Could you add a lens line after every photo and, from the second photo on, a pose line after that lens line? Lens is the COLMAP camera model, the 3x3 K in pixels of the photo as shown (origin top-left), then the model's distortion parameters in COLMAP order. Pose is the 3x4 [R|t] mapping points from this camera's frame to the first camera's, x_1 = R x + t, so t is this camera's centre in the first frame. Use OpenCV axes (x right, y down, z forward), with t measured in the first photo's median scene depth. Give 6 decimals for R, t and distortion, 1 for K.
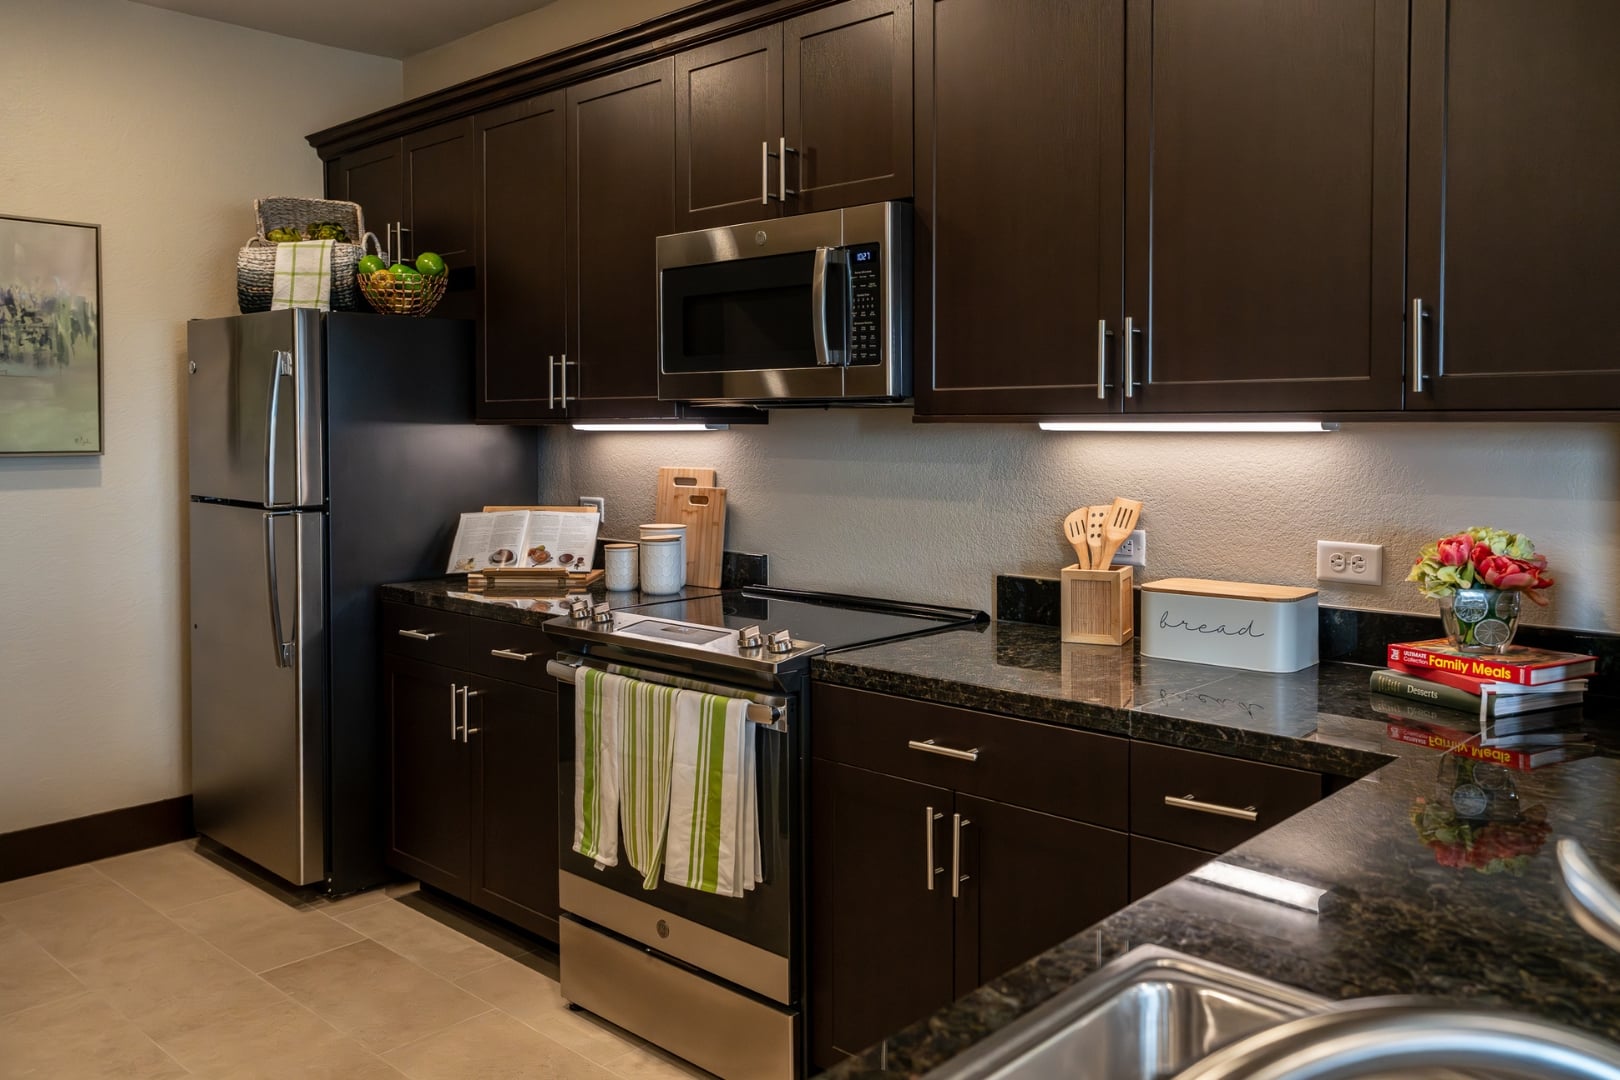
lens RADIAL K [[1318.9, 0, 810.5], [0, 1318.9, 458.6], [0, 0, 1]] dist [0.091668, 0.000862]
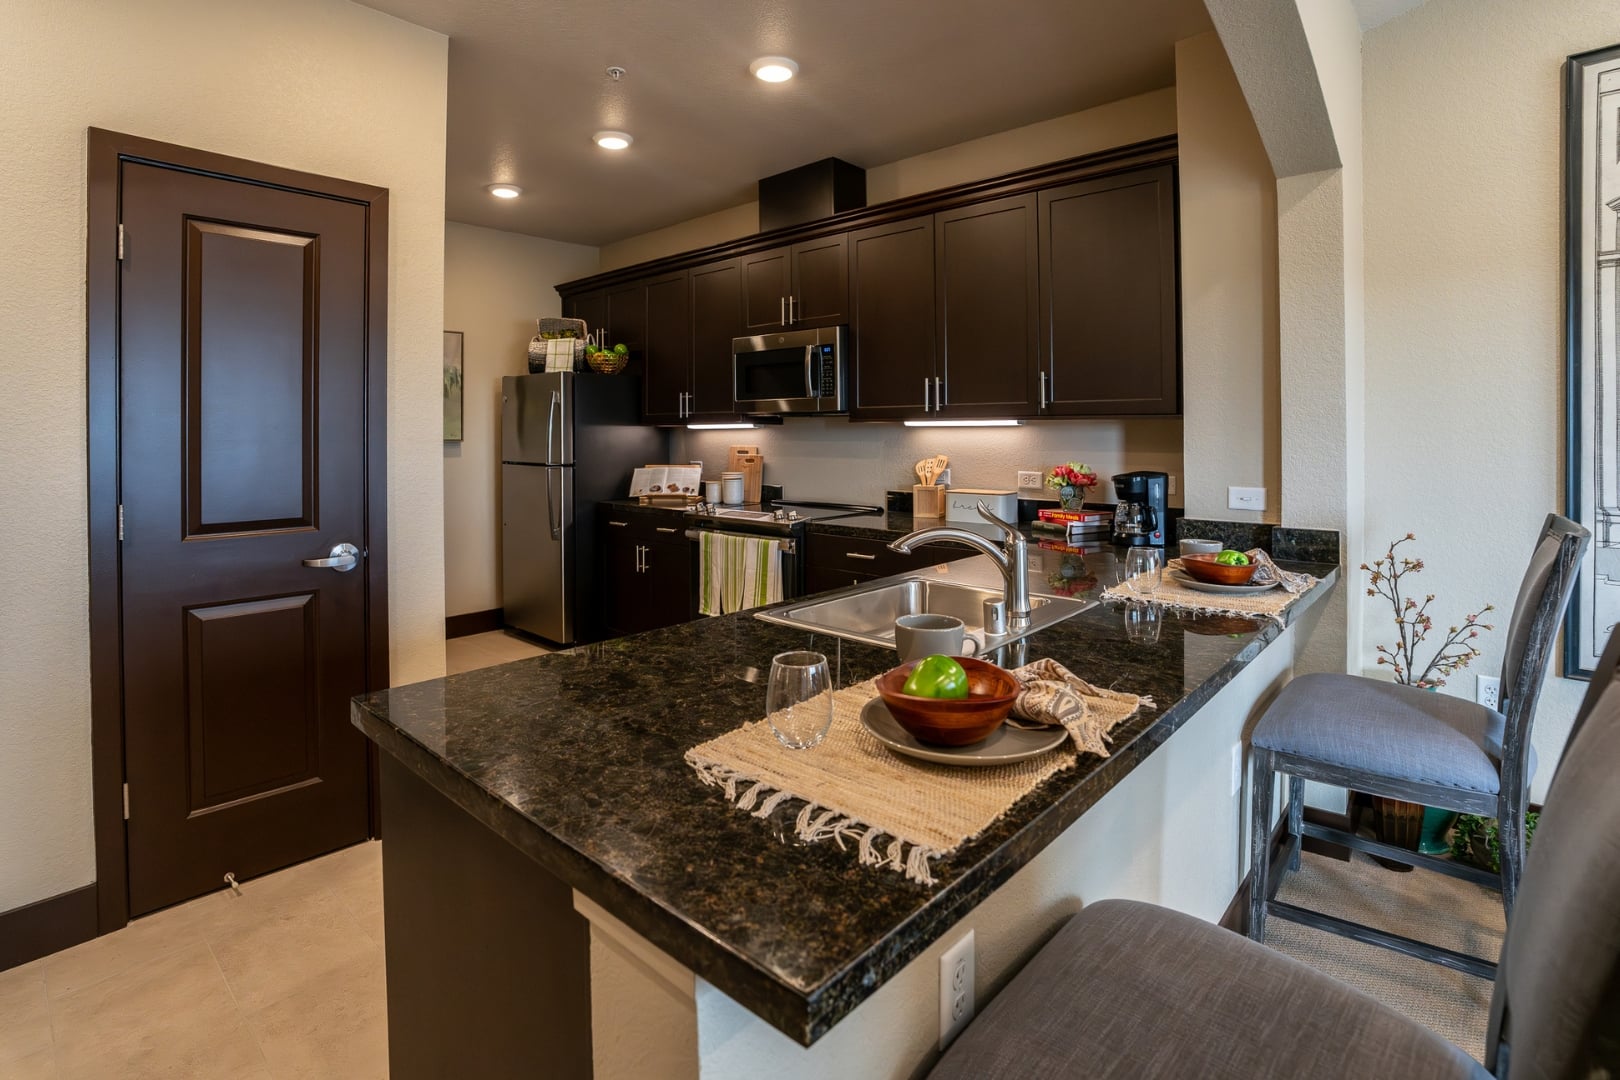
lens RADIAL K [[790.7, 0, 812.9], [0, 790.7, 428.1], [0, 0, 1]] dist [-0.017902, 0.000175]
pose [[0.999783, -0.002217, 0.020718, -0.011977], [0.002844, 0.999537, -0.030280, 0.021326], [-0.020641, 0.030333, 0.999327, -0.323493]]
